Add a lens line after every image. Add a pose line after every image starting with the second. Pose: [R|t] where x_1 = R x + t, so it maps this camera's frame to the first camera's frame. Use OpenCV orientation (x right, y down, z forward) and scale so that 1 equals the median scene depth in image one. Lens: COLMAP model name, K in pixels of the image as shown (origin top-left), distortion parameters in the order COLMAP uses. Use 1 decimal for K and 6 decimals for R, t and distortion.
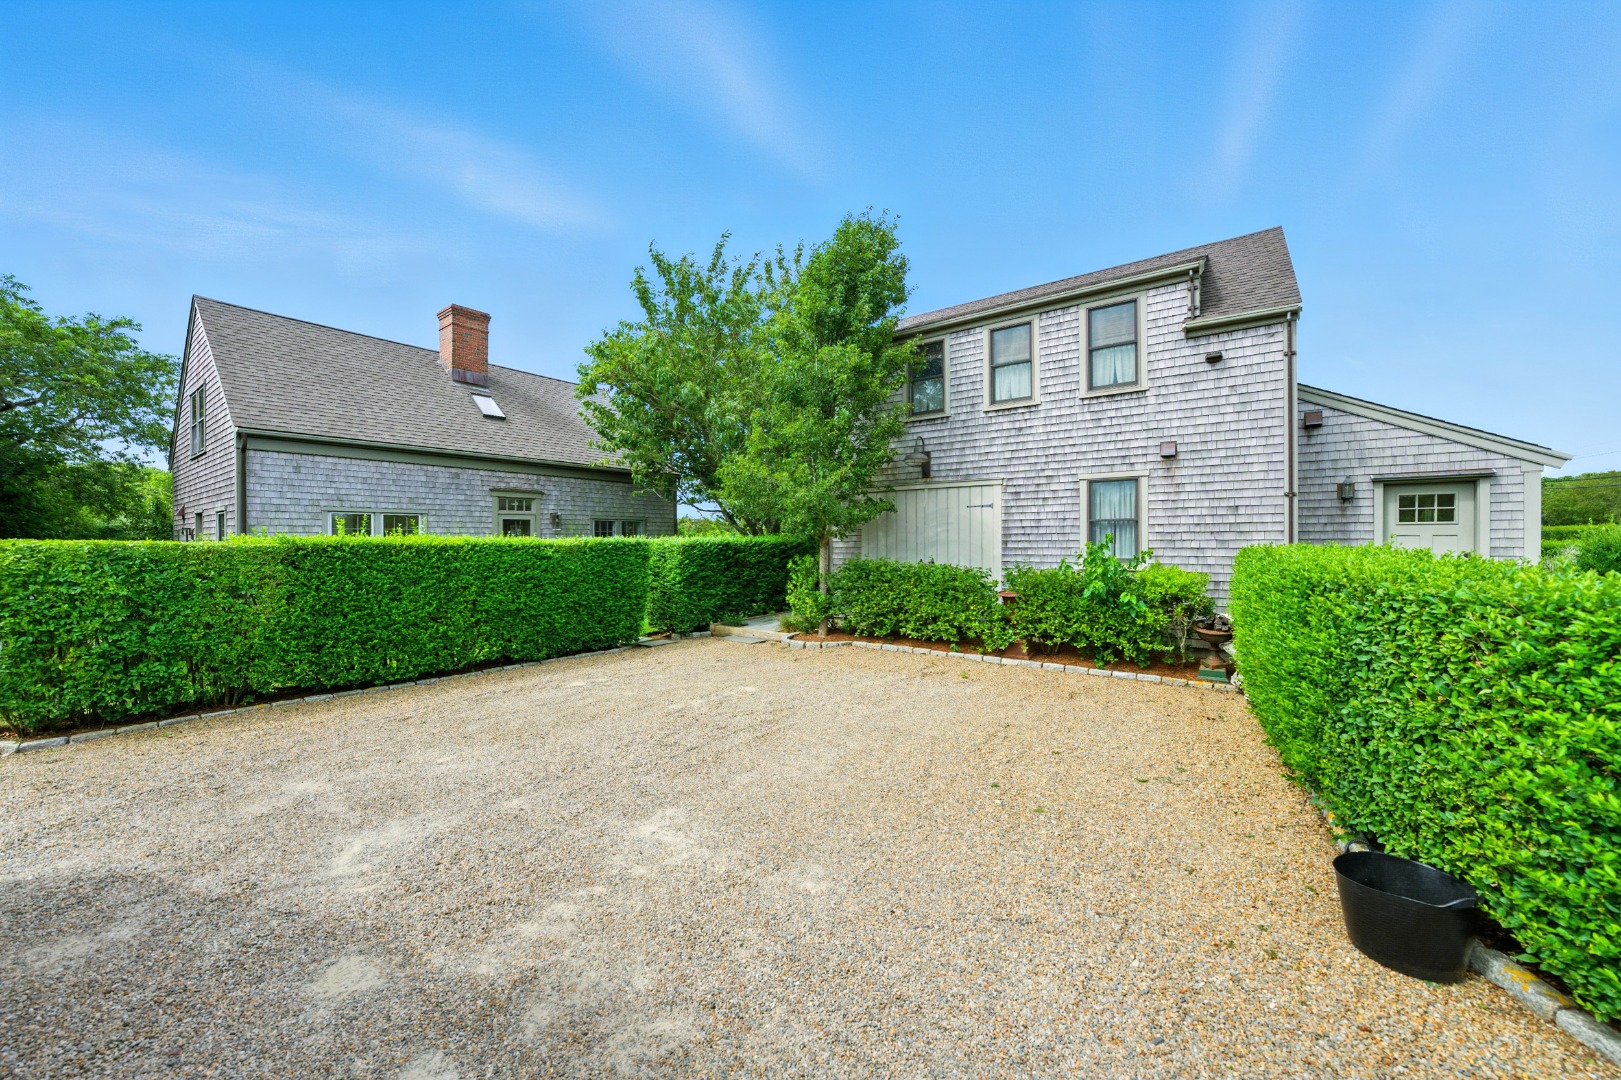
lens RADIAL K [[576.0, 0, 810.5], [0, 576.0, 540.0], [0, 0, 1]] dist [-0.000907, 0.000083]
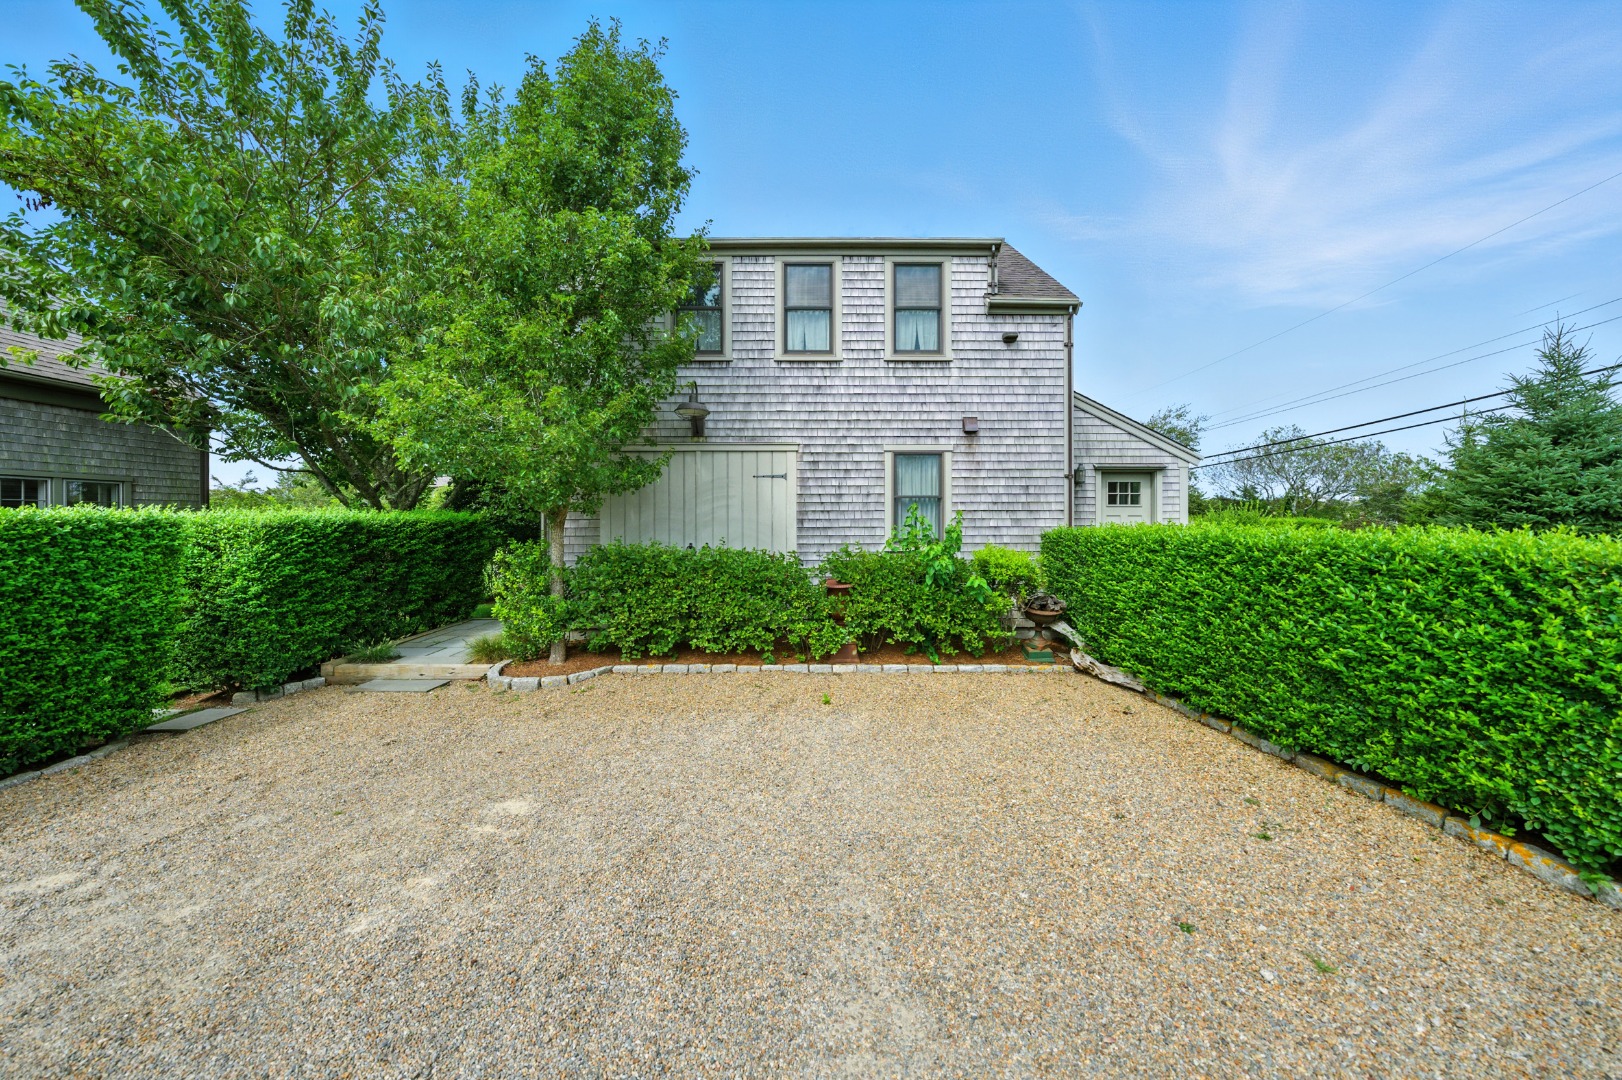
lens RADIAL K [[592.6, 0, 839.3], [0, 592.6, 520.7], [0, 0, 1]] dist [-0.019207, 0.004700]
pose [[0.808690, 0.002653, 0.588229, -0.130590], [-0.002433, 0.999996, -0.001166, 0.004873], [-0.588230, -0.000488, 0.808693, 0.298133]]
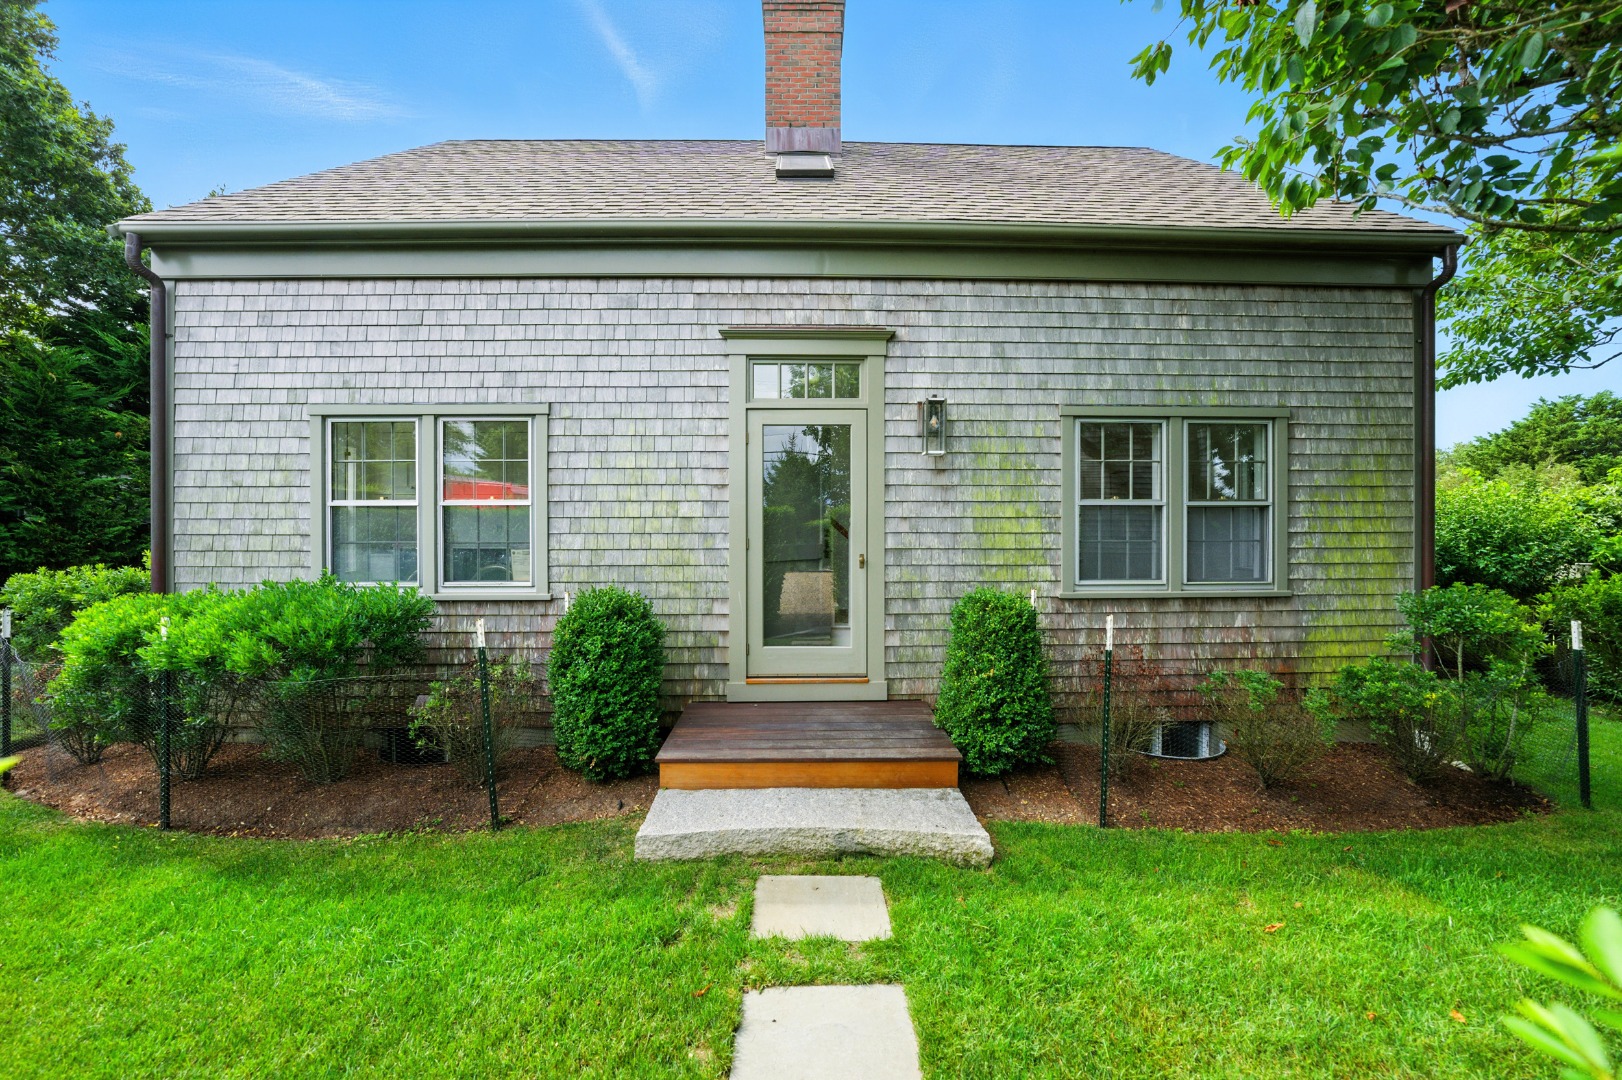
lens RADIAL K [[592.6, 0, 839.3], [0, 592.6, 520.7], [0, 0, 1]] dist [-0.019207, 0.004700]
pose [[0.598657, 0.005265, -0.800988, -0.371295], [0.000203, 0.999977, 0.006724, 0.024138], [0.801005, -0.004188, 0.598642, 1.285498]]
